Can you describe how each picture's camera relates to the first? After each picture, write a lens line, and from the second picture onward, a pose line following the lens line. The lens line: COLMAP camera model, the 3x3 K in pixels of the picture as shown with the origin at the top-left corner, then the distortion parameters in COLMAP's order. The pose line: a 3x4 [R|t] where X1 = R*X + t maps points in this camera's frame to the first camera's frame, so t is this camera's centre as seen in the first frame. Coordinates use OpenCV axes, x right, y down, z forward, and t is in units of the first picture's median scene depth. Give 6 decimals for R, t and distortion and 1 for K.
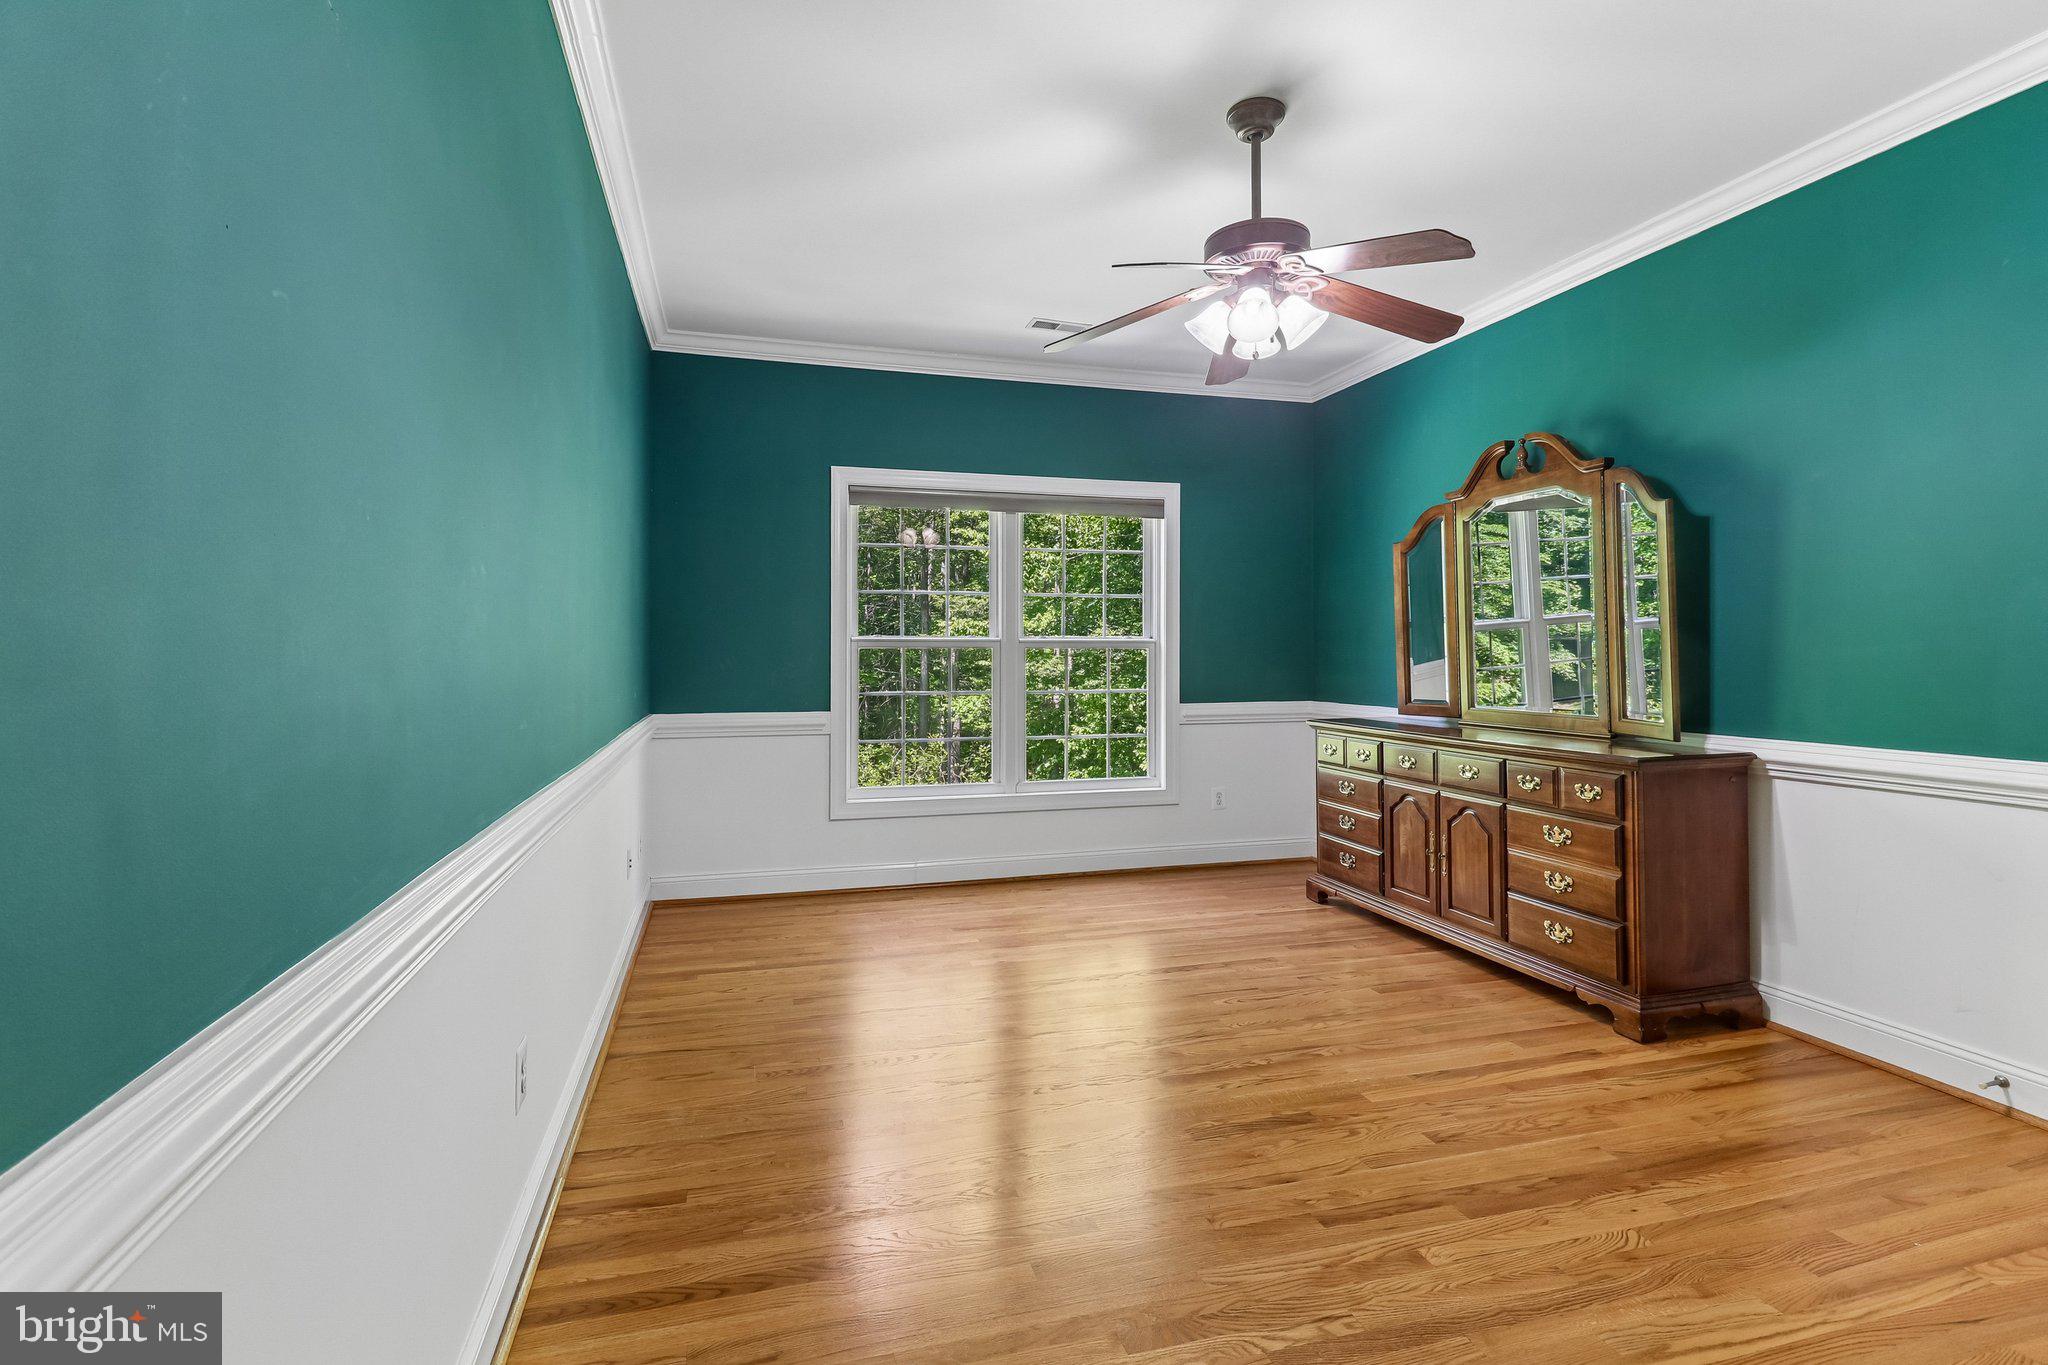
lens RADIAL K [[961.9, 0, 1011.7], [0, 961.9, 654.1], [0, 0, 1]] dist [0.010357, -0.001315]
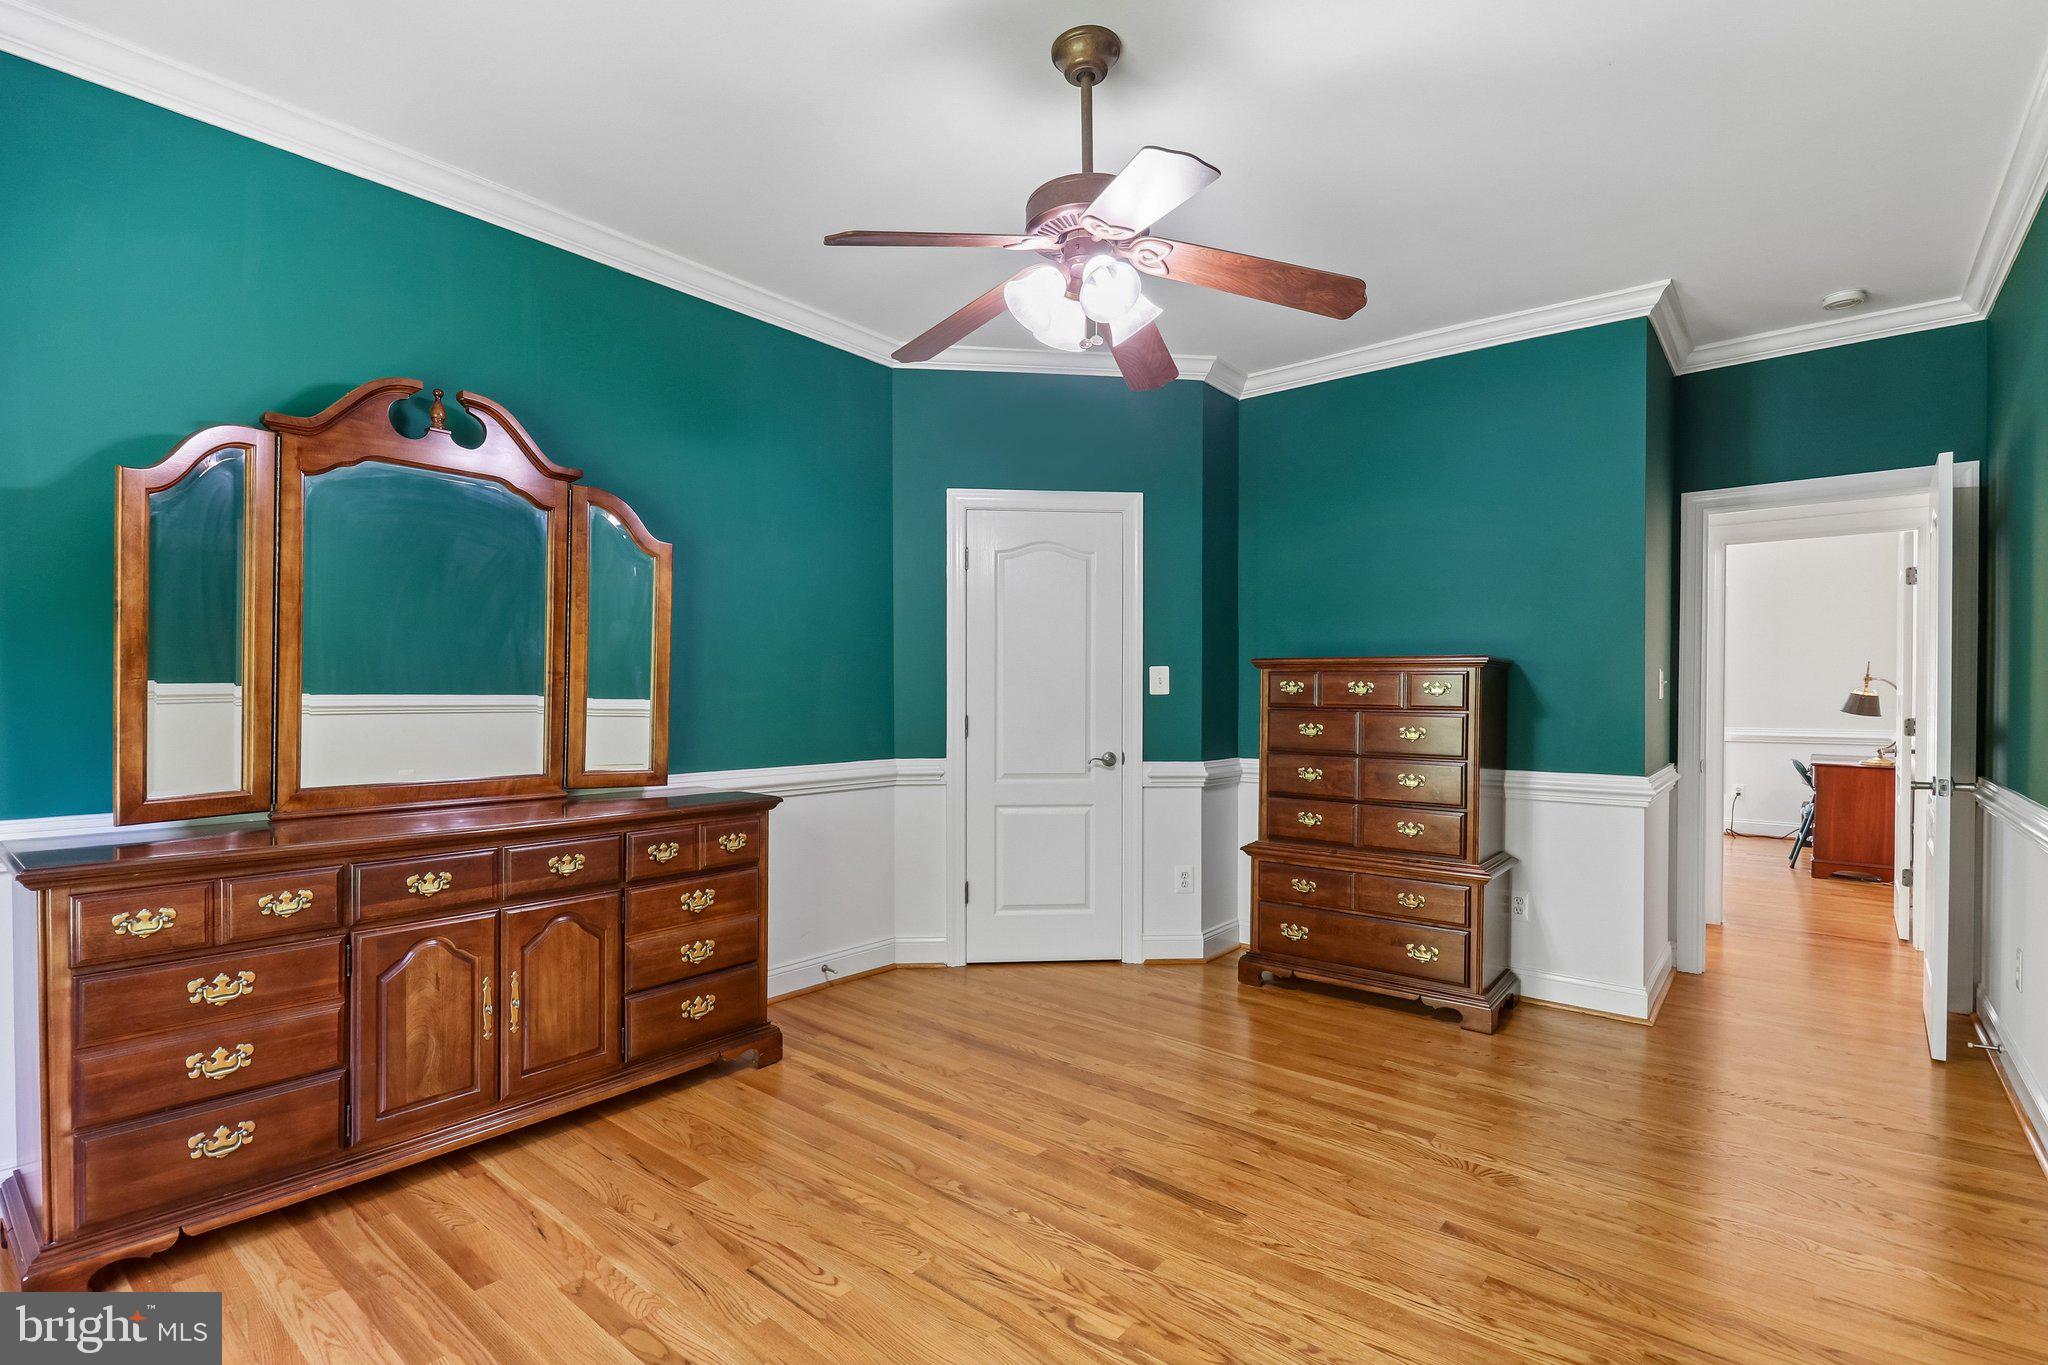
lens RADIAL K [[930.8, 0, 1021.6], [0, 930.8, 695.2], [0, 0, 1]] dist [0.007970, -0.000482]
pose [[-0.555973, -0.000669, 0.831200, -0.389470], [0.000166, 1.000000, 0.000916, -0.004278], [-0.831201, 0.000647, -0.555972, 1.475376]]
